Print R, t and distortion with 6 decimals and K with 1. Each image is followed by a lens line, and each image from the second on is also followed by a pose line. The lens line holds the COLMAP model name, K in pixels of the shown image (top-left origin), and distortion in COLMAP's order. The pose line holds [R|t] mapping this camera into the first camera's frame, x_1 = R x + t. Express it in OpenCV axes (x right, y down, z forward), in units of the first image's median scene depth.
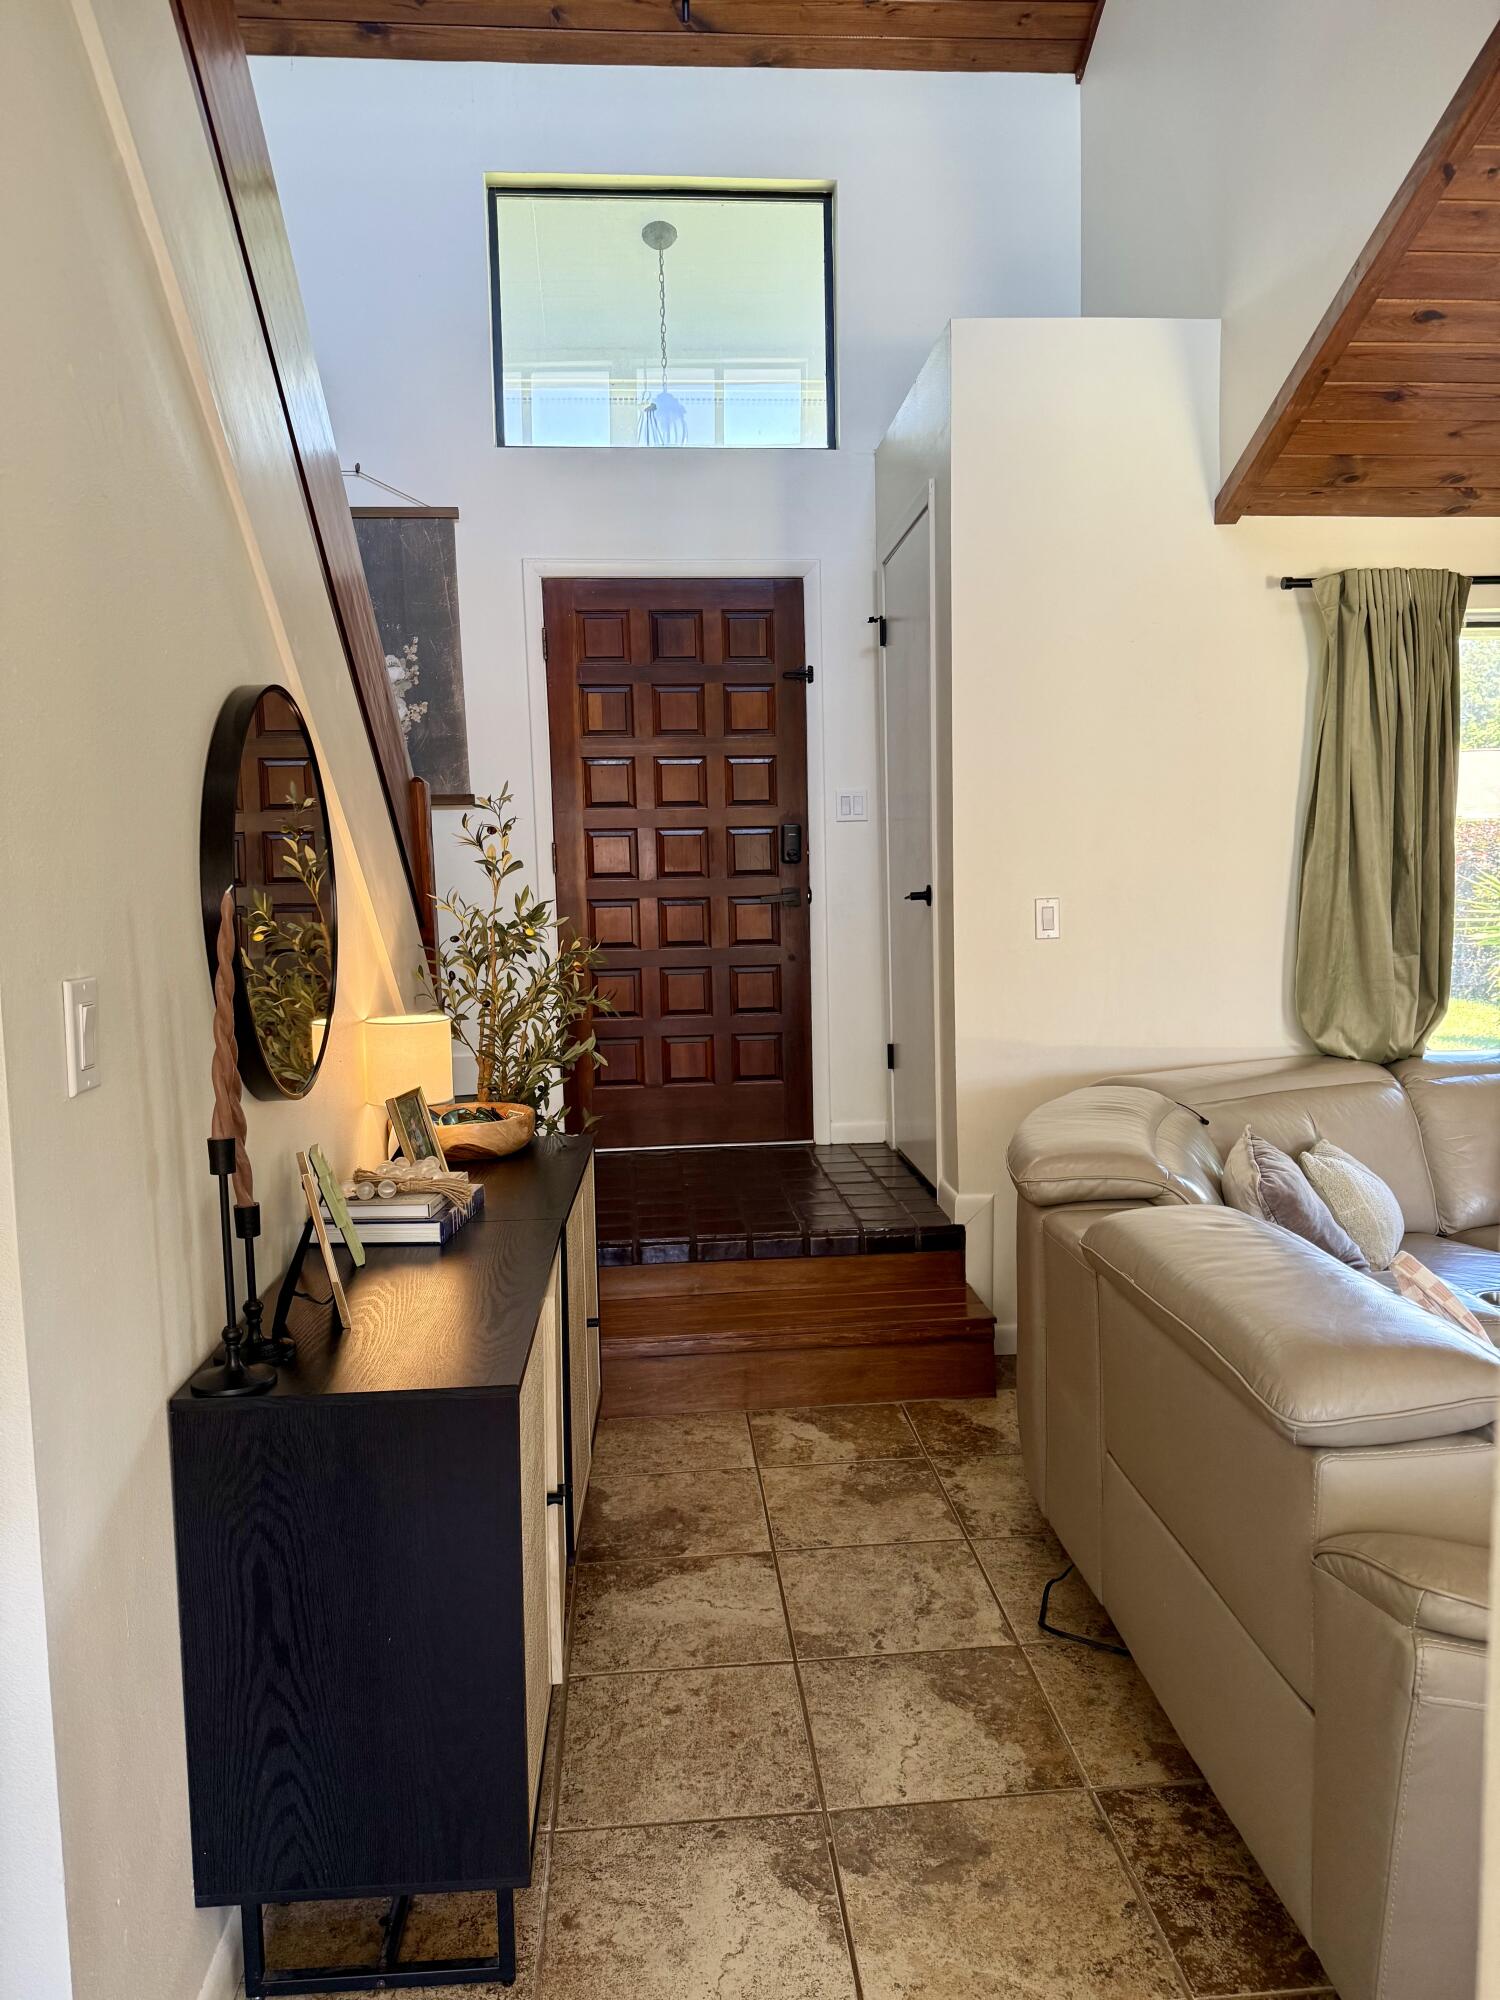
lens RADIAL K [[1393.1, 0, 743.9], [0, 1393.1, 986.5], [0, 0, 1]] dist [0.052671, -0.072623]
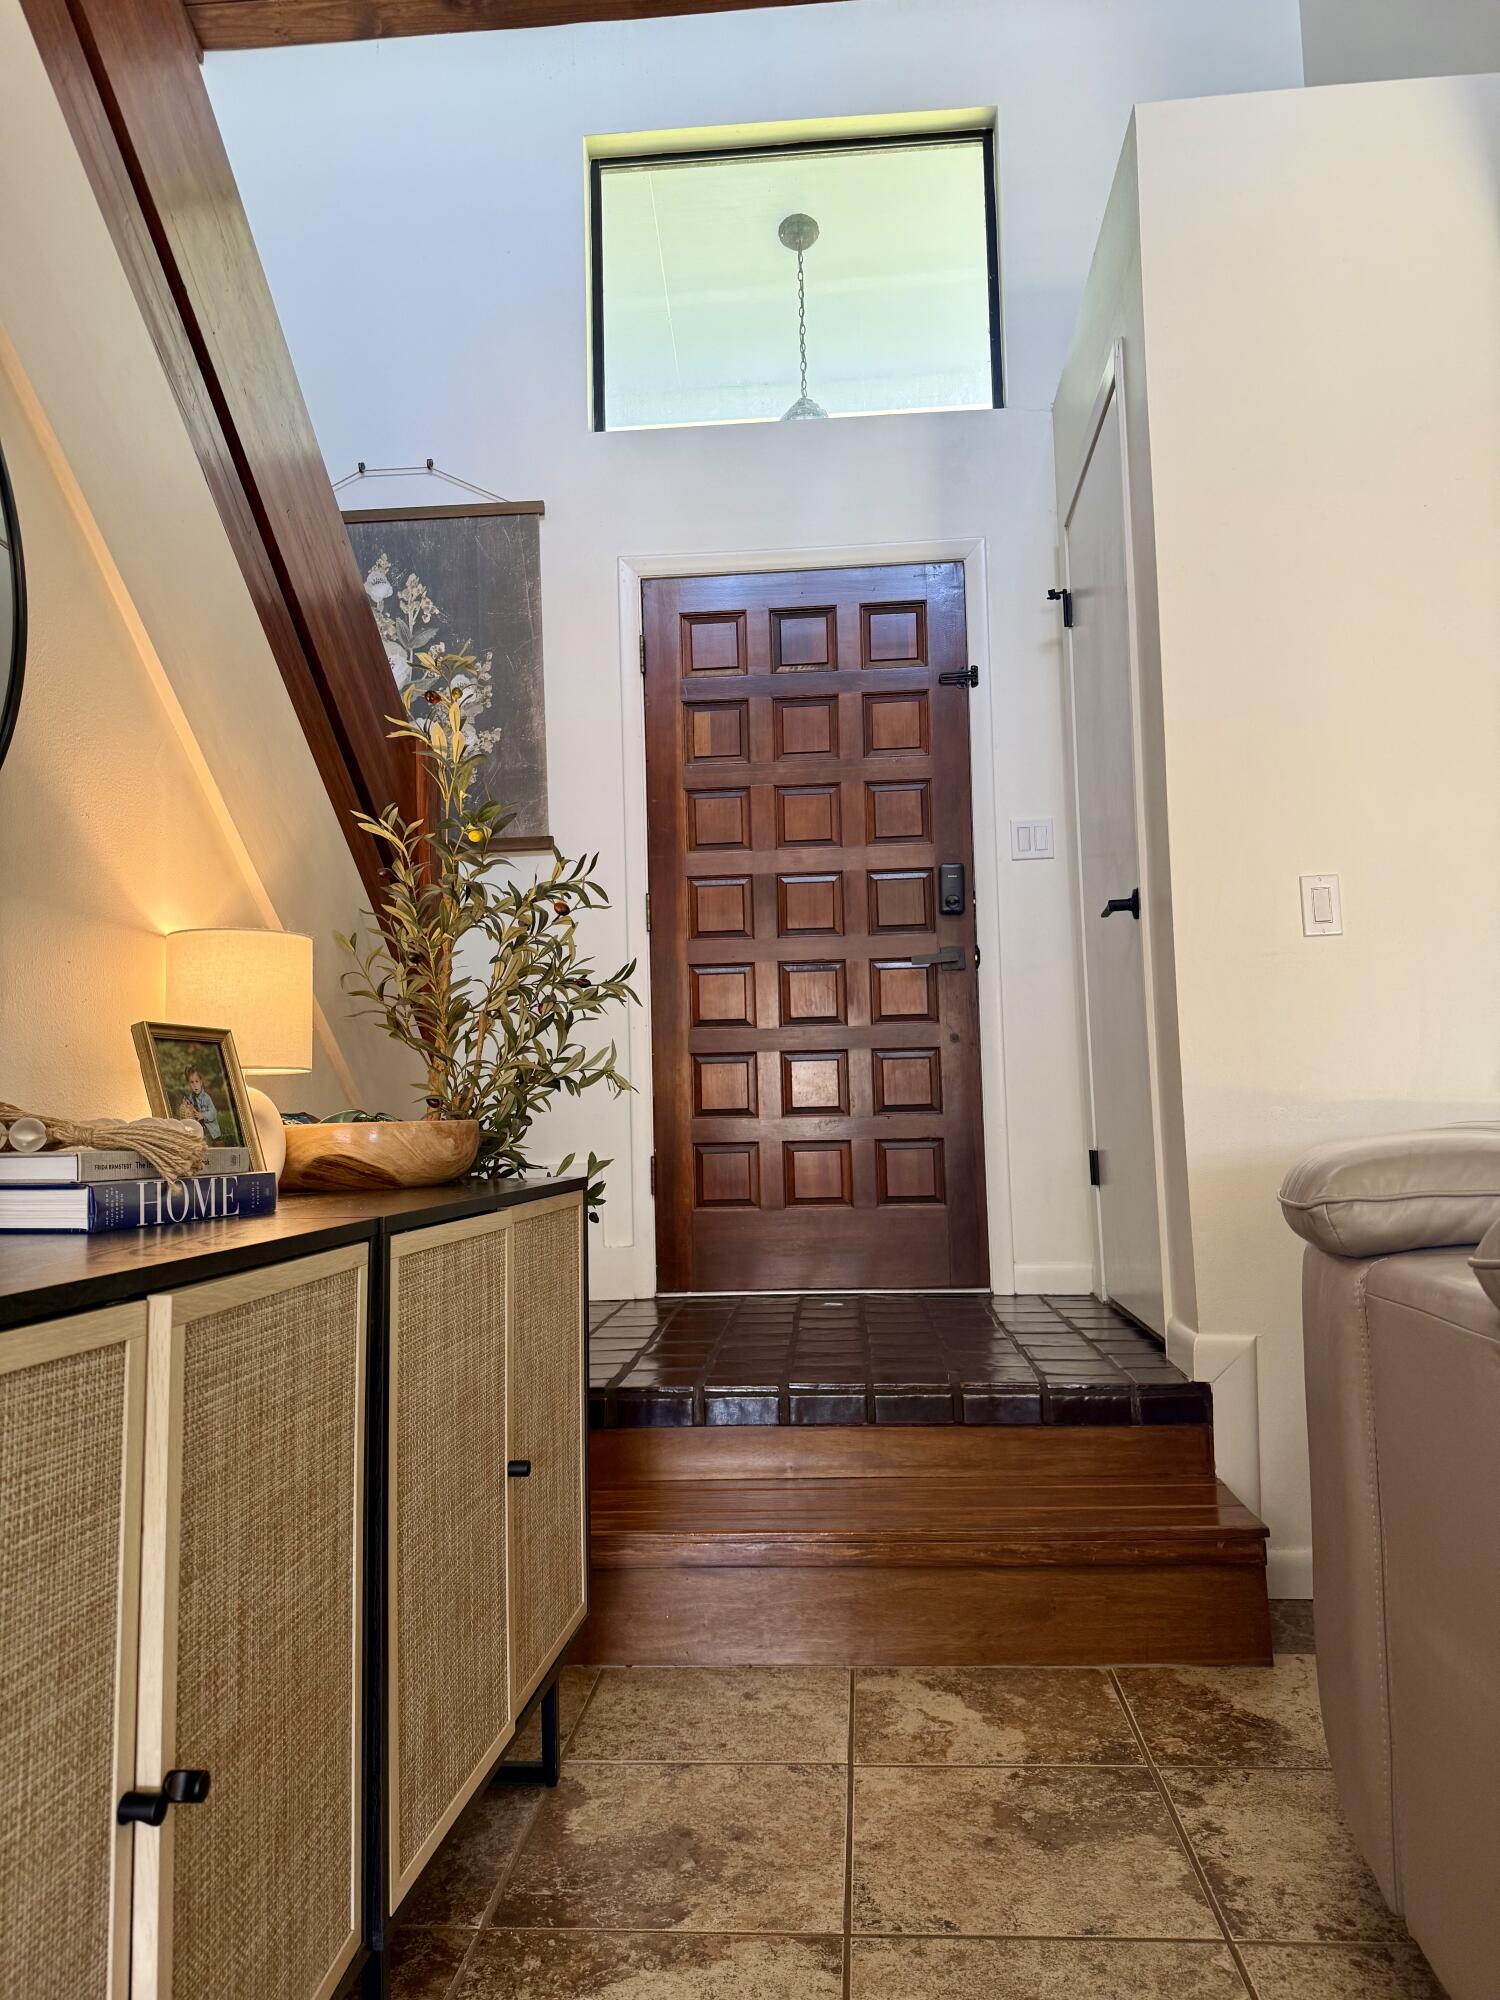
lens RADIAL K [[1393.1, 0, 746.7], [0, 1393.1, 993.3], [0, 0, 1]] dist [0.052671, -0.072623]
pose [[0.987359, -0.013978, -0.157885, 0.049990], [-0.013447, 0.985125, -0.171310, 0.101513], [0.157931, 0.171267, 0.972484, 0.292532]]
